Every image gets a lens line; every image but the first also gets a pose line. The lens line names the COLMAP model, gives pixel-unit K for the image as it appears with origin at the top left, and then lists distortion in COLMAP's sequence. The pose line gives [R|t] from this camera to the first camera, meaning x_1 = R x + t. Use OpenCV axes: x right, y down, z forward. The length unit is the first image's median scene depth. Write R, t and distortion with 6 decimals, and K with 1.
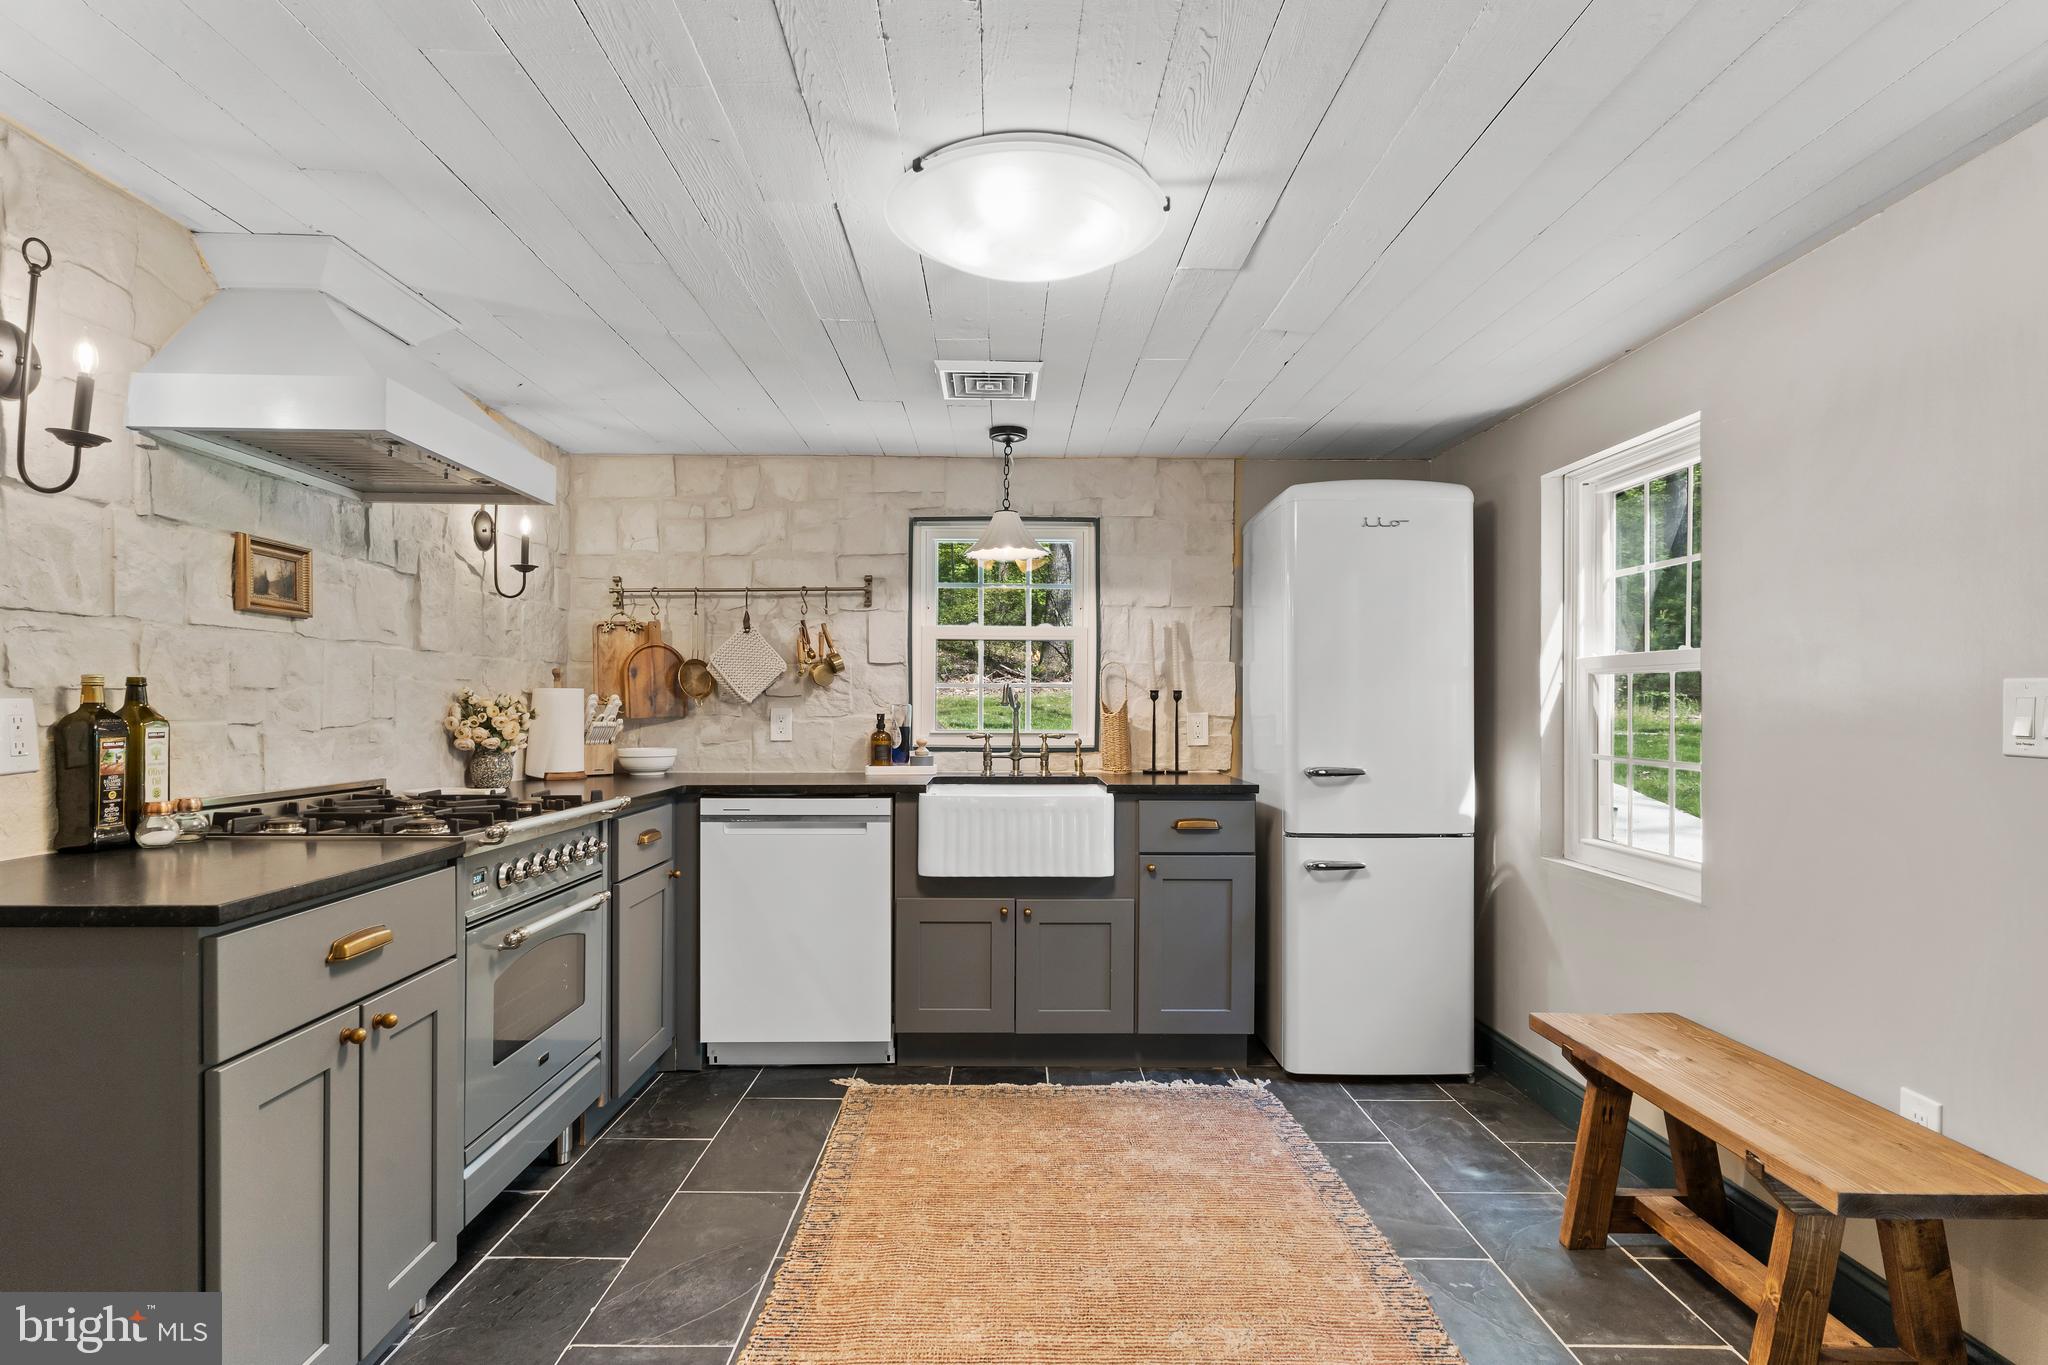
lens RADIAL K [[1057.8, 0, 1018.5], [0, 1057.8, 703.1], [0, 0, 1]] dist [-0.004627, 0.004235]
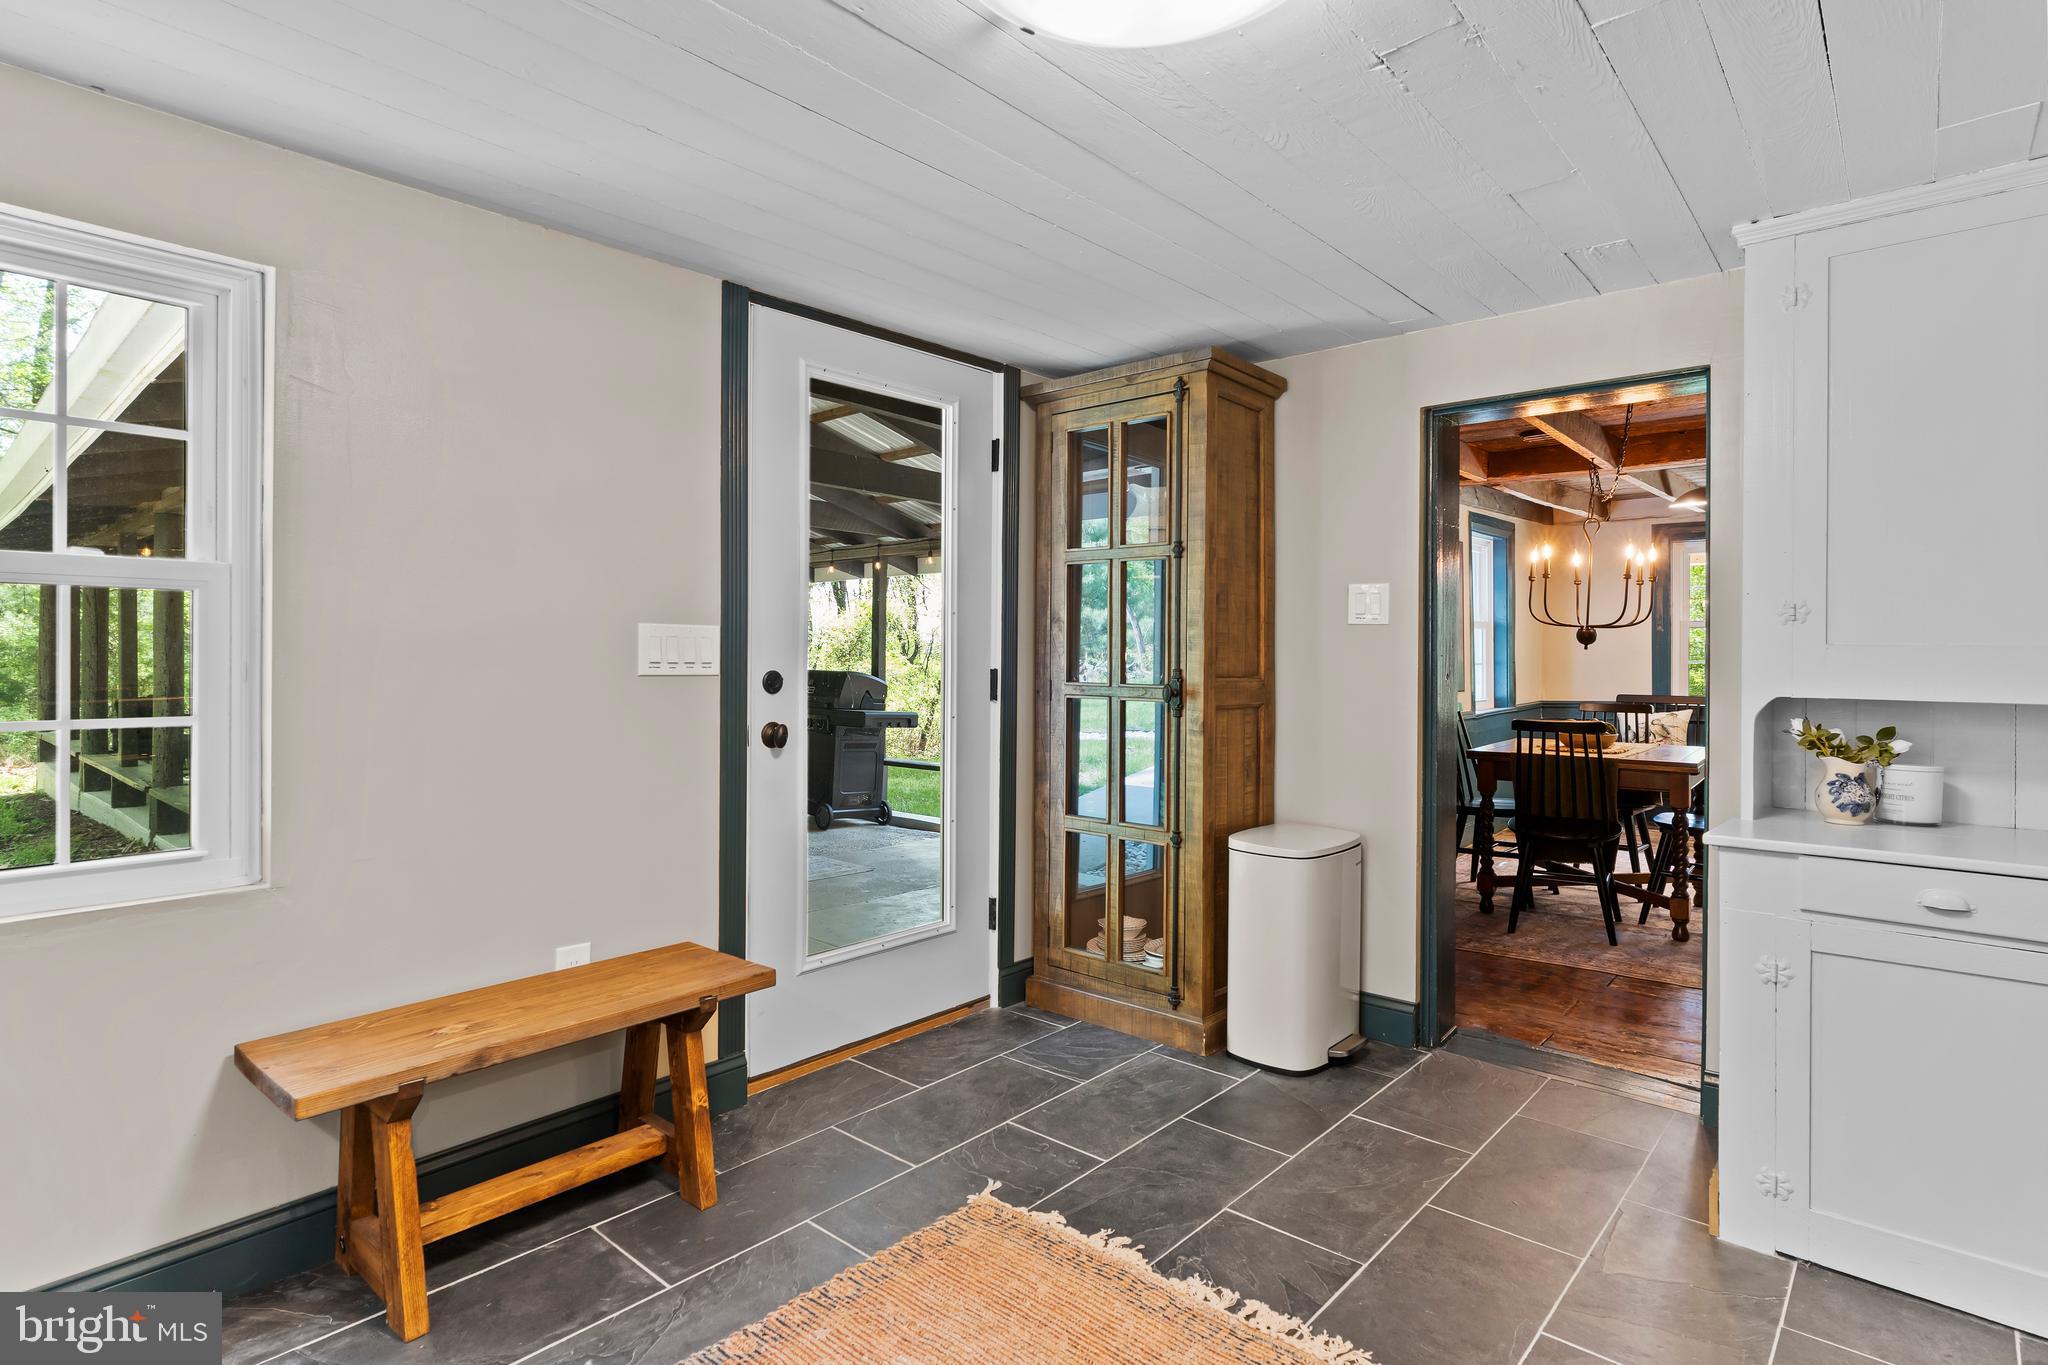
lens RADIAL K [[1057.8, 0, 1023.4], [0, 1057.8, 655.0], [0, 0, 1]] dist [-0.004627, 0.004235]
pose [[-0.740494, -0.011573, 0.671963, -0.235749], [-0.007709, 0.999932, 0.008726, 0.002110], [-0.672019, 0.001281, -0.740533, 0.917870]]
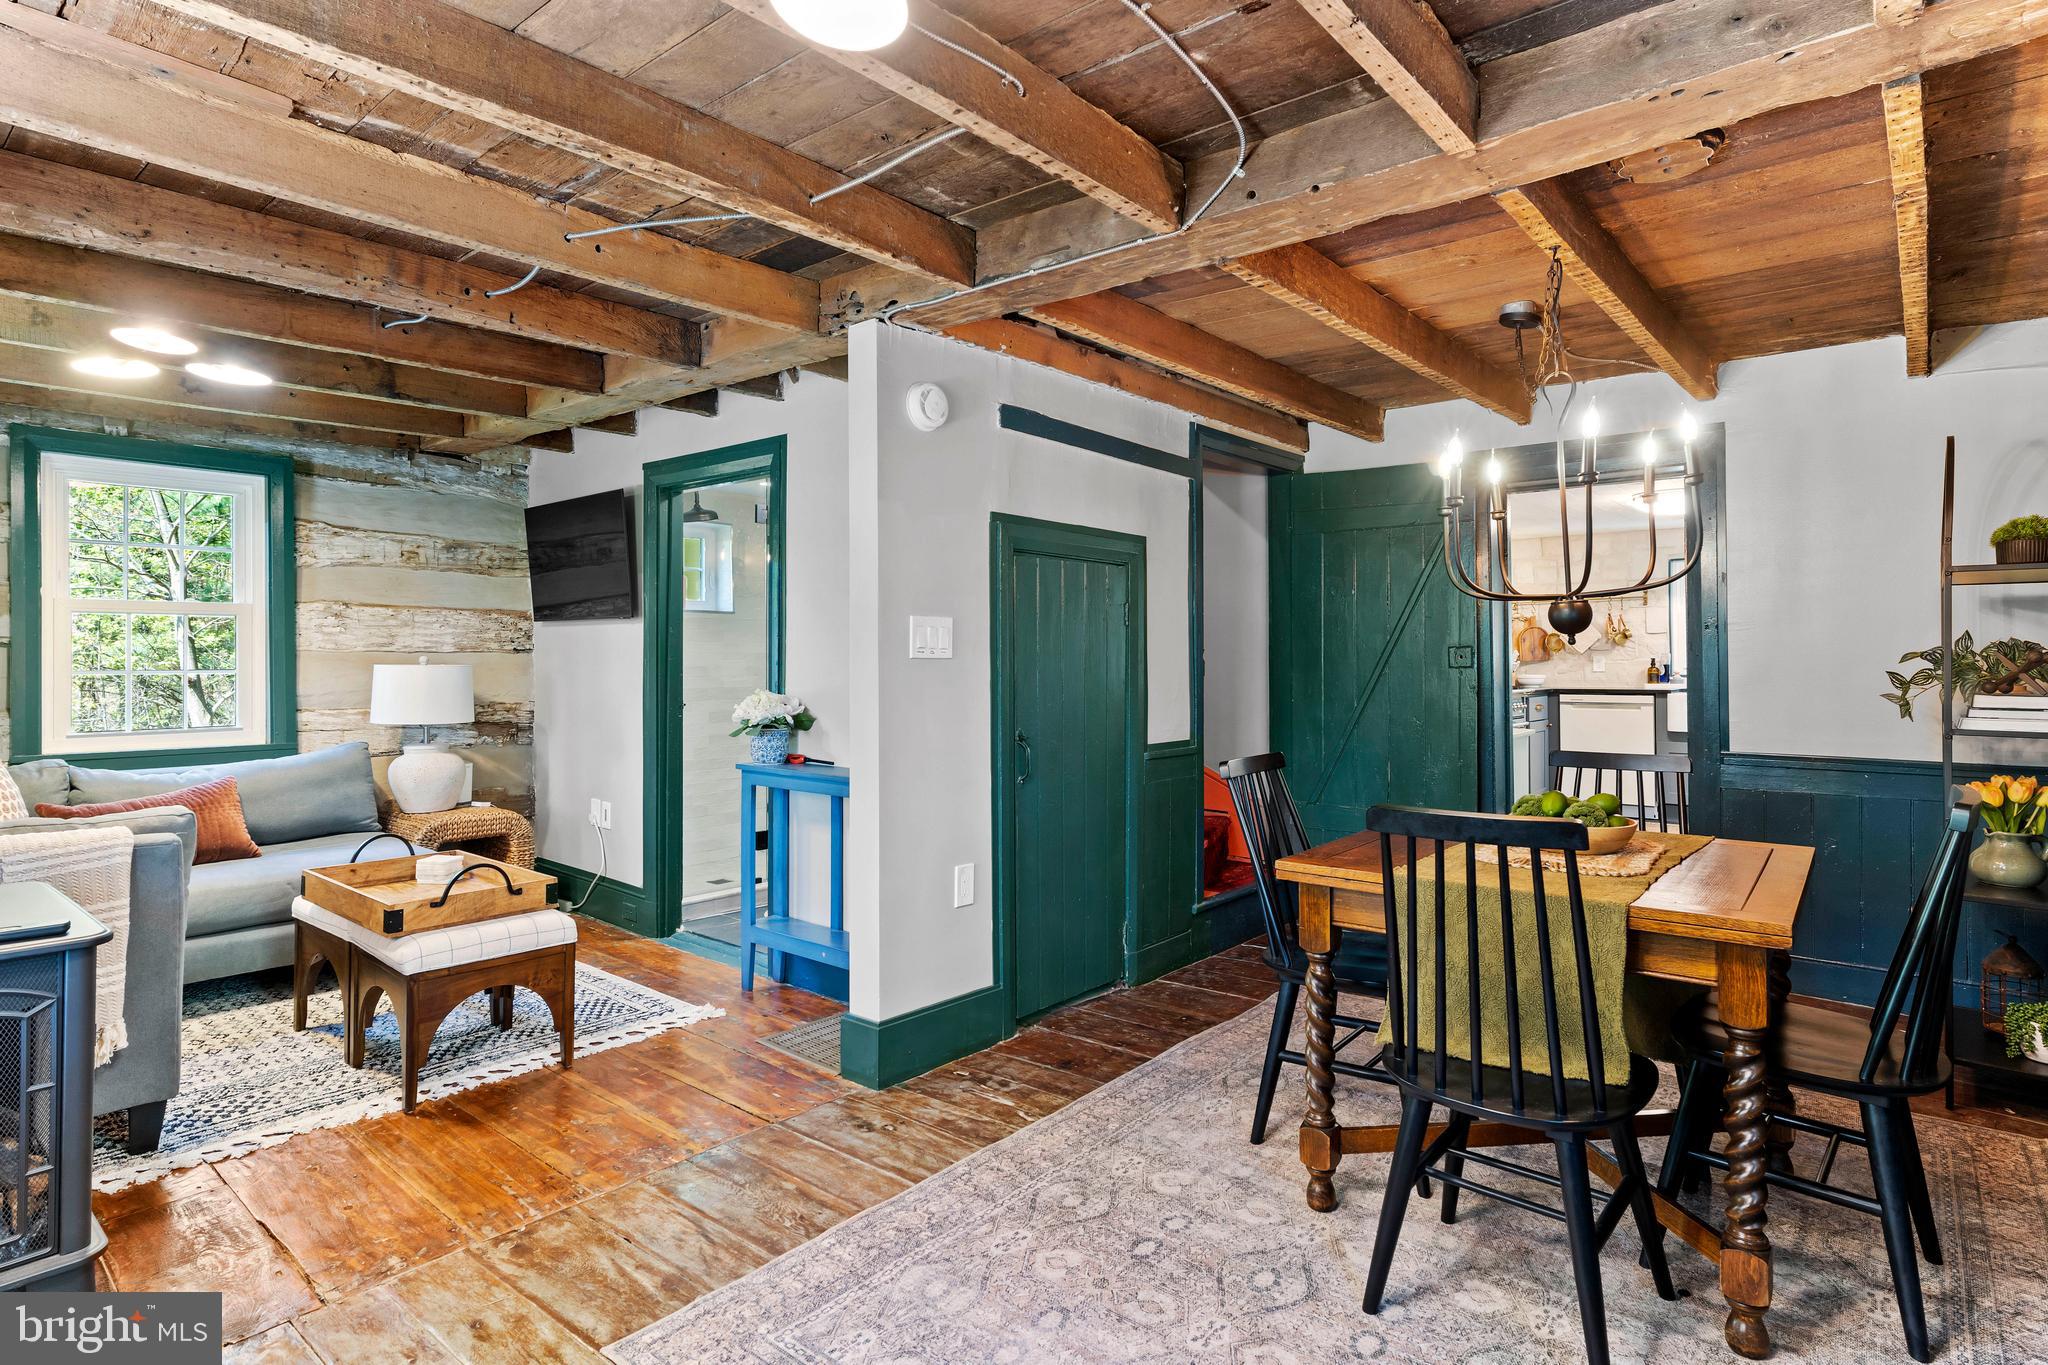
lens RADIAL K [[1057.8, 0, 1030.7], [0, 1057.8, 643.2], [0, 0, 1]] dist [-0.004627, 0.004235]
pose [[0.748196, -0.016211, -0.663279, 0.384538], [0.007893, 0.999848, -0.015533, 0.004386], [0.663431, 0.006386, 0.748211, -1.561969]]
